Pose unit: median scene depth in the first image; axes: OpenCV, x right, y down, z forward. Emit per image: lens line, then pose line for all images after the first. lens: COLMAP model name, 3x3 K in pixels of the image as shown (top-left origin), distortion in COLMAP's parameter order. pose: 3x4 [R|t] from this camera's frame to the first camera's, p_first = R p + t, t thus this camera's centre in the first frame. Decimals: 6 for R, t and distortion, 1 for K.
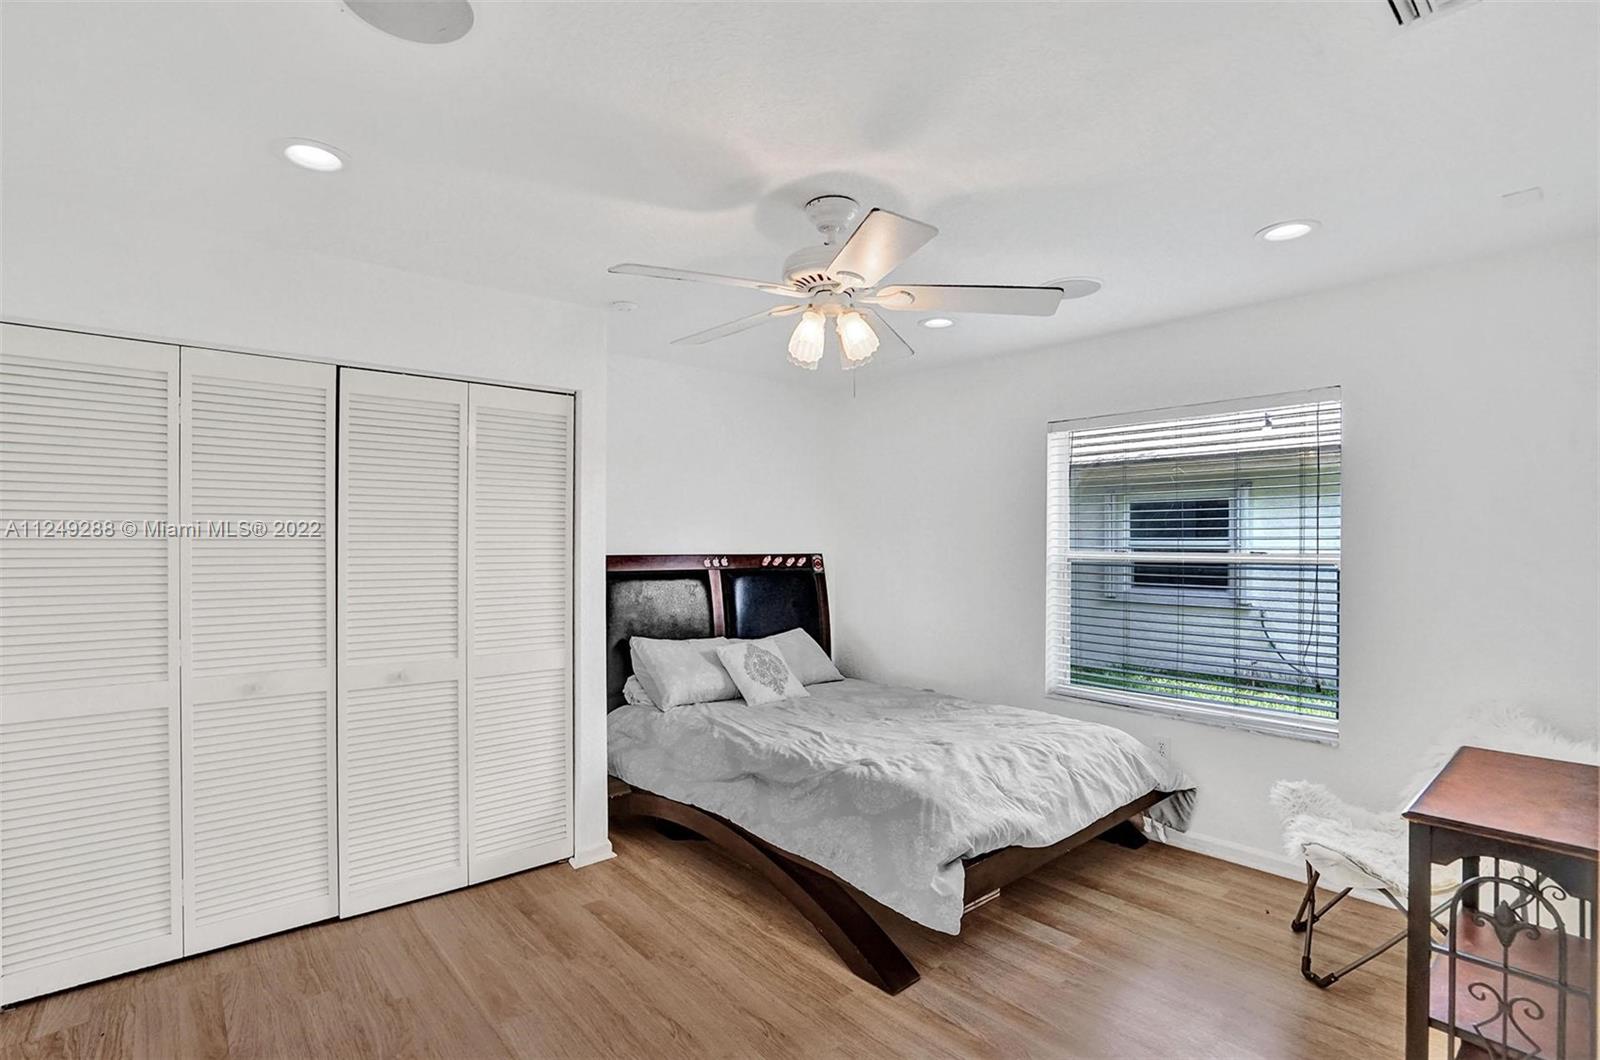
lens RADIAL K [[790.6, 0, 801.9], [0, 790.6, 537.6], [0, 0, 1]] dist [-0.002245, -0.000206]
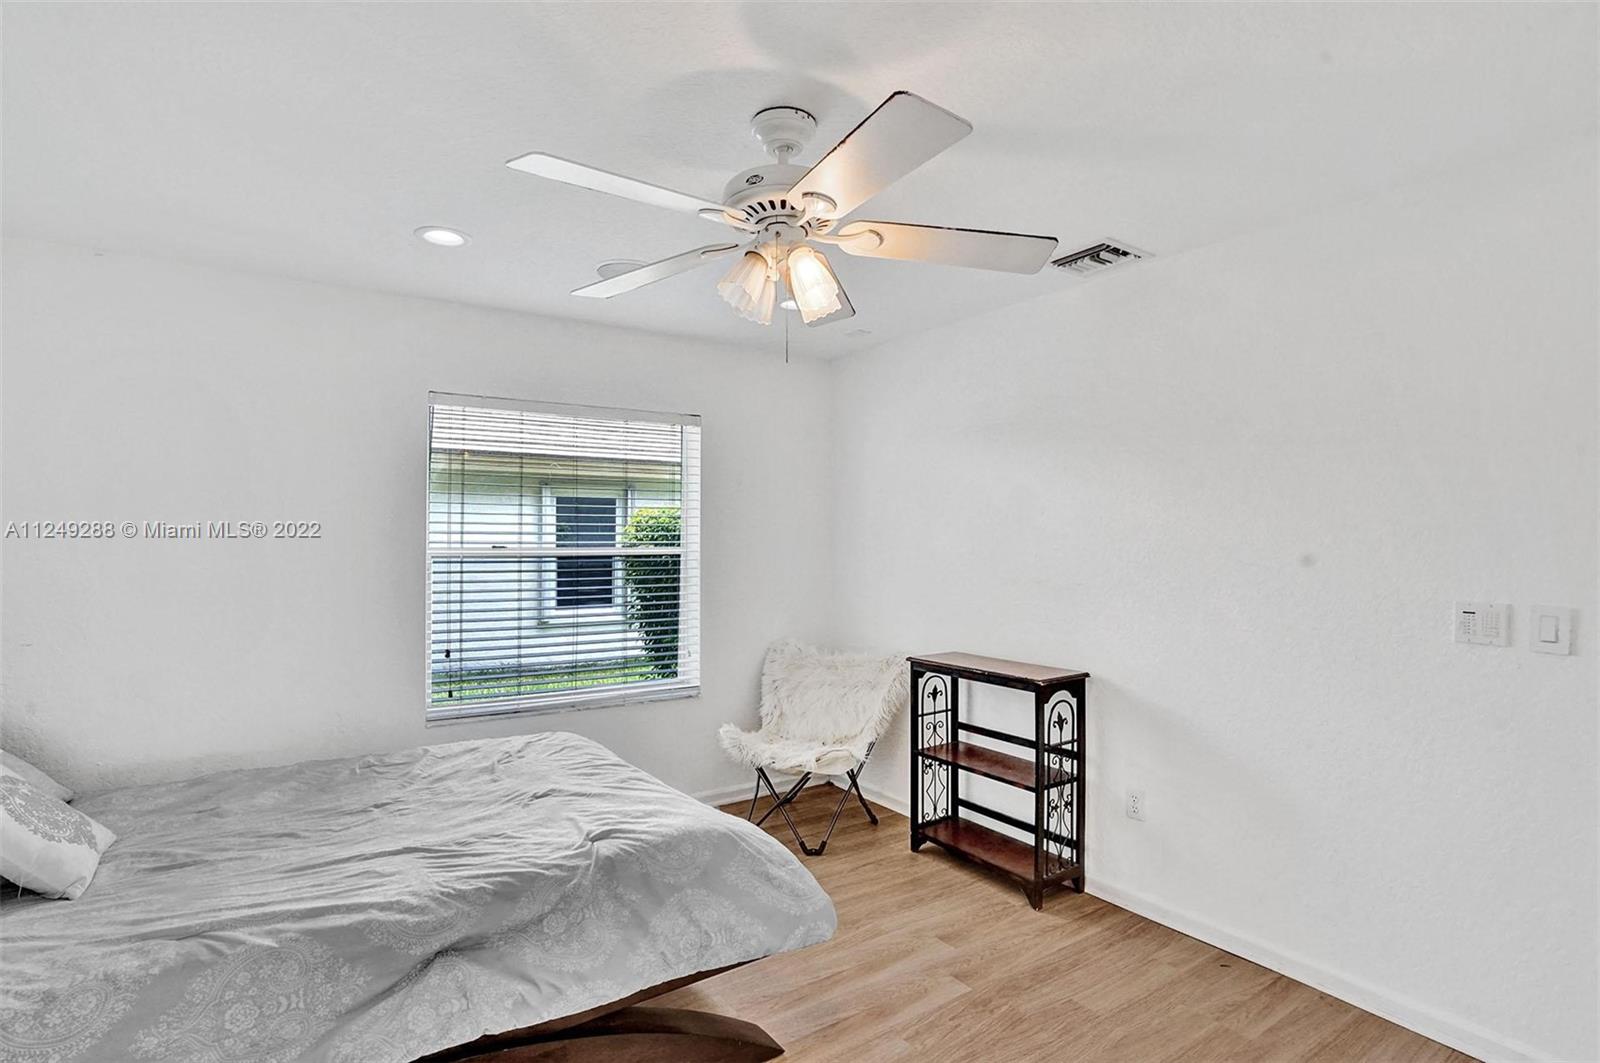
lens RADIAL K [[785.9, 0, 800.0], [0, 785.9, 531.5], [0, 0, 1]] dist [-0.000901, 0.000295]
pose [[0.118461, 0.011135, 0.992896, -0.561148], [-0.012286, 0.999877, -0.009748, 0.005860], [-0.992883, -0.011044, 0.118583, 0.655761]]
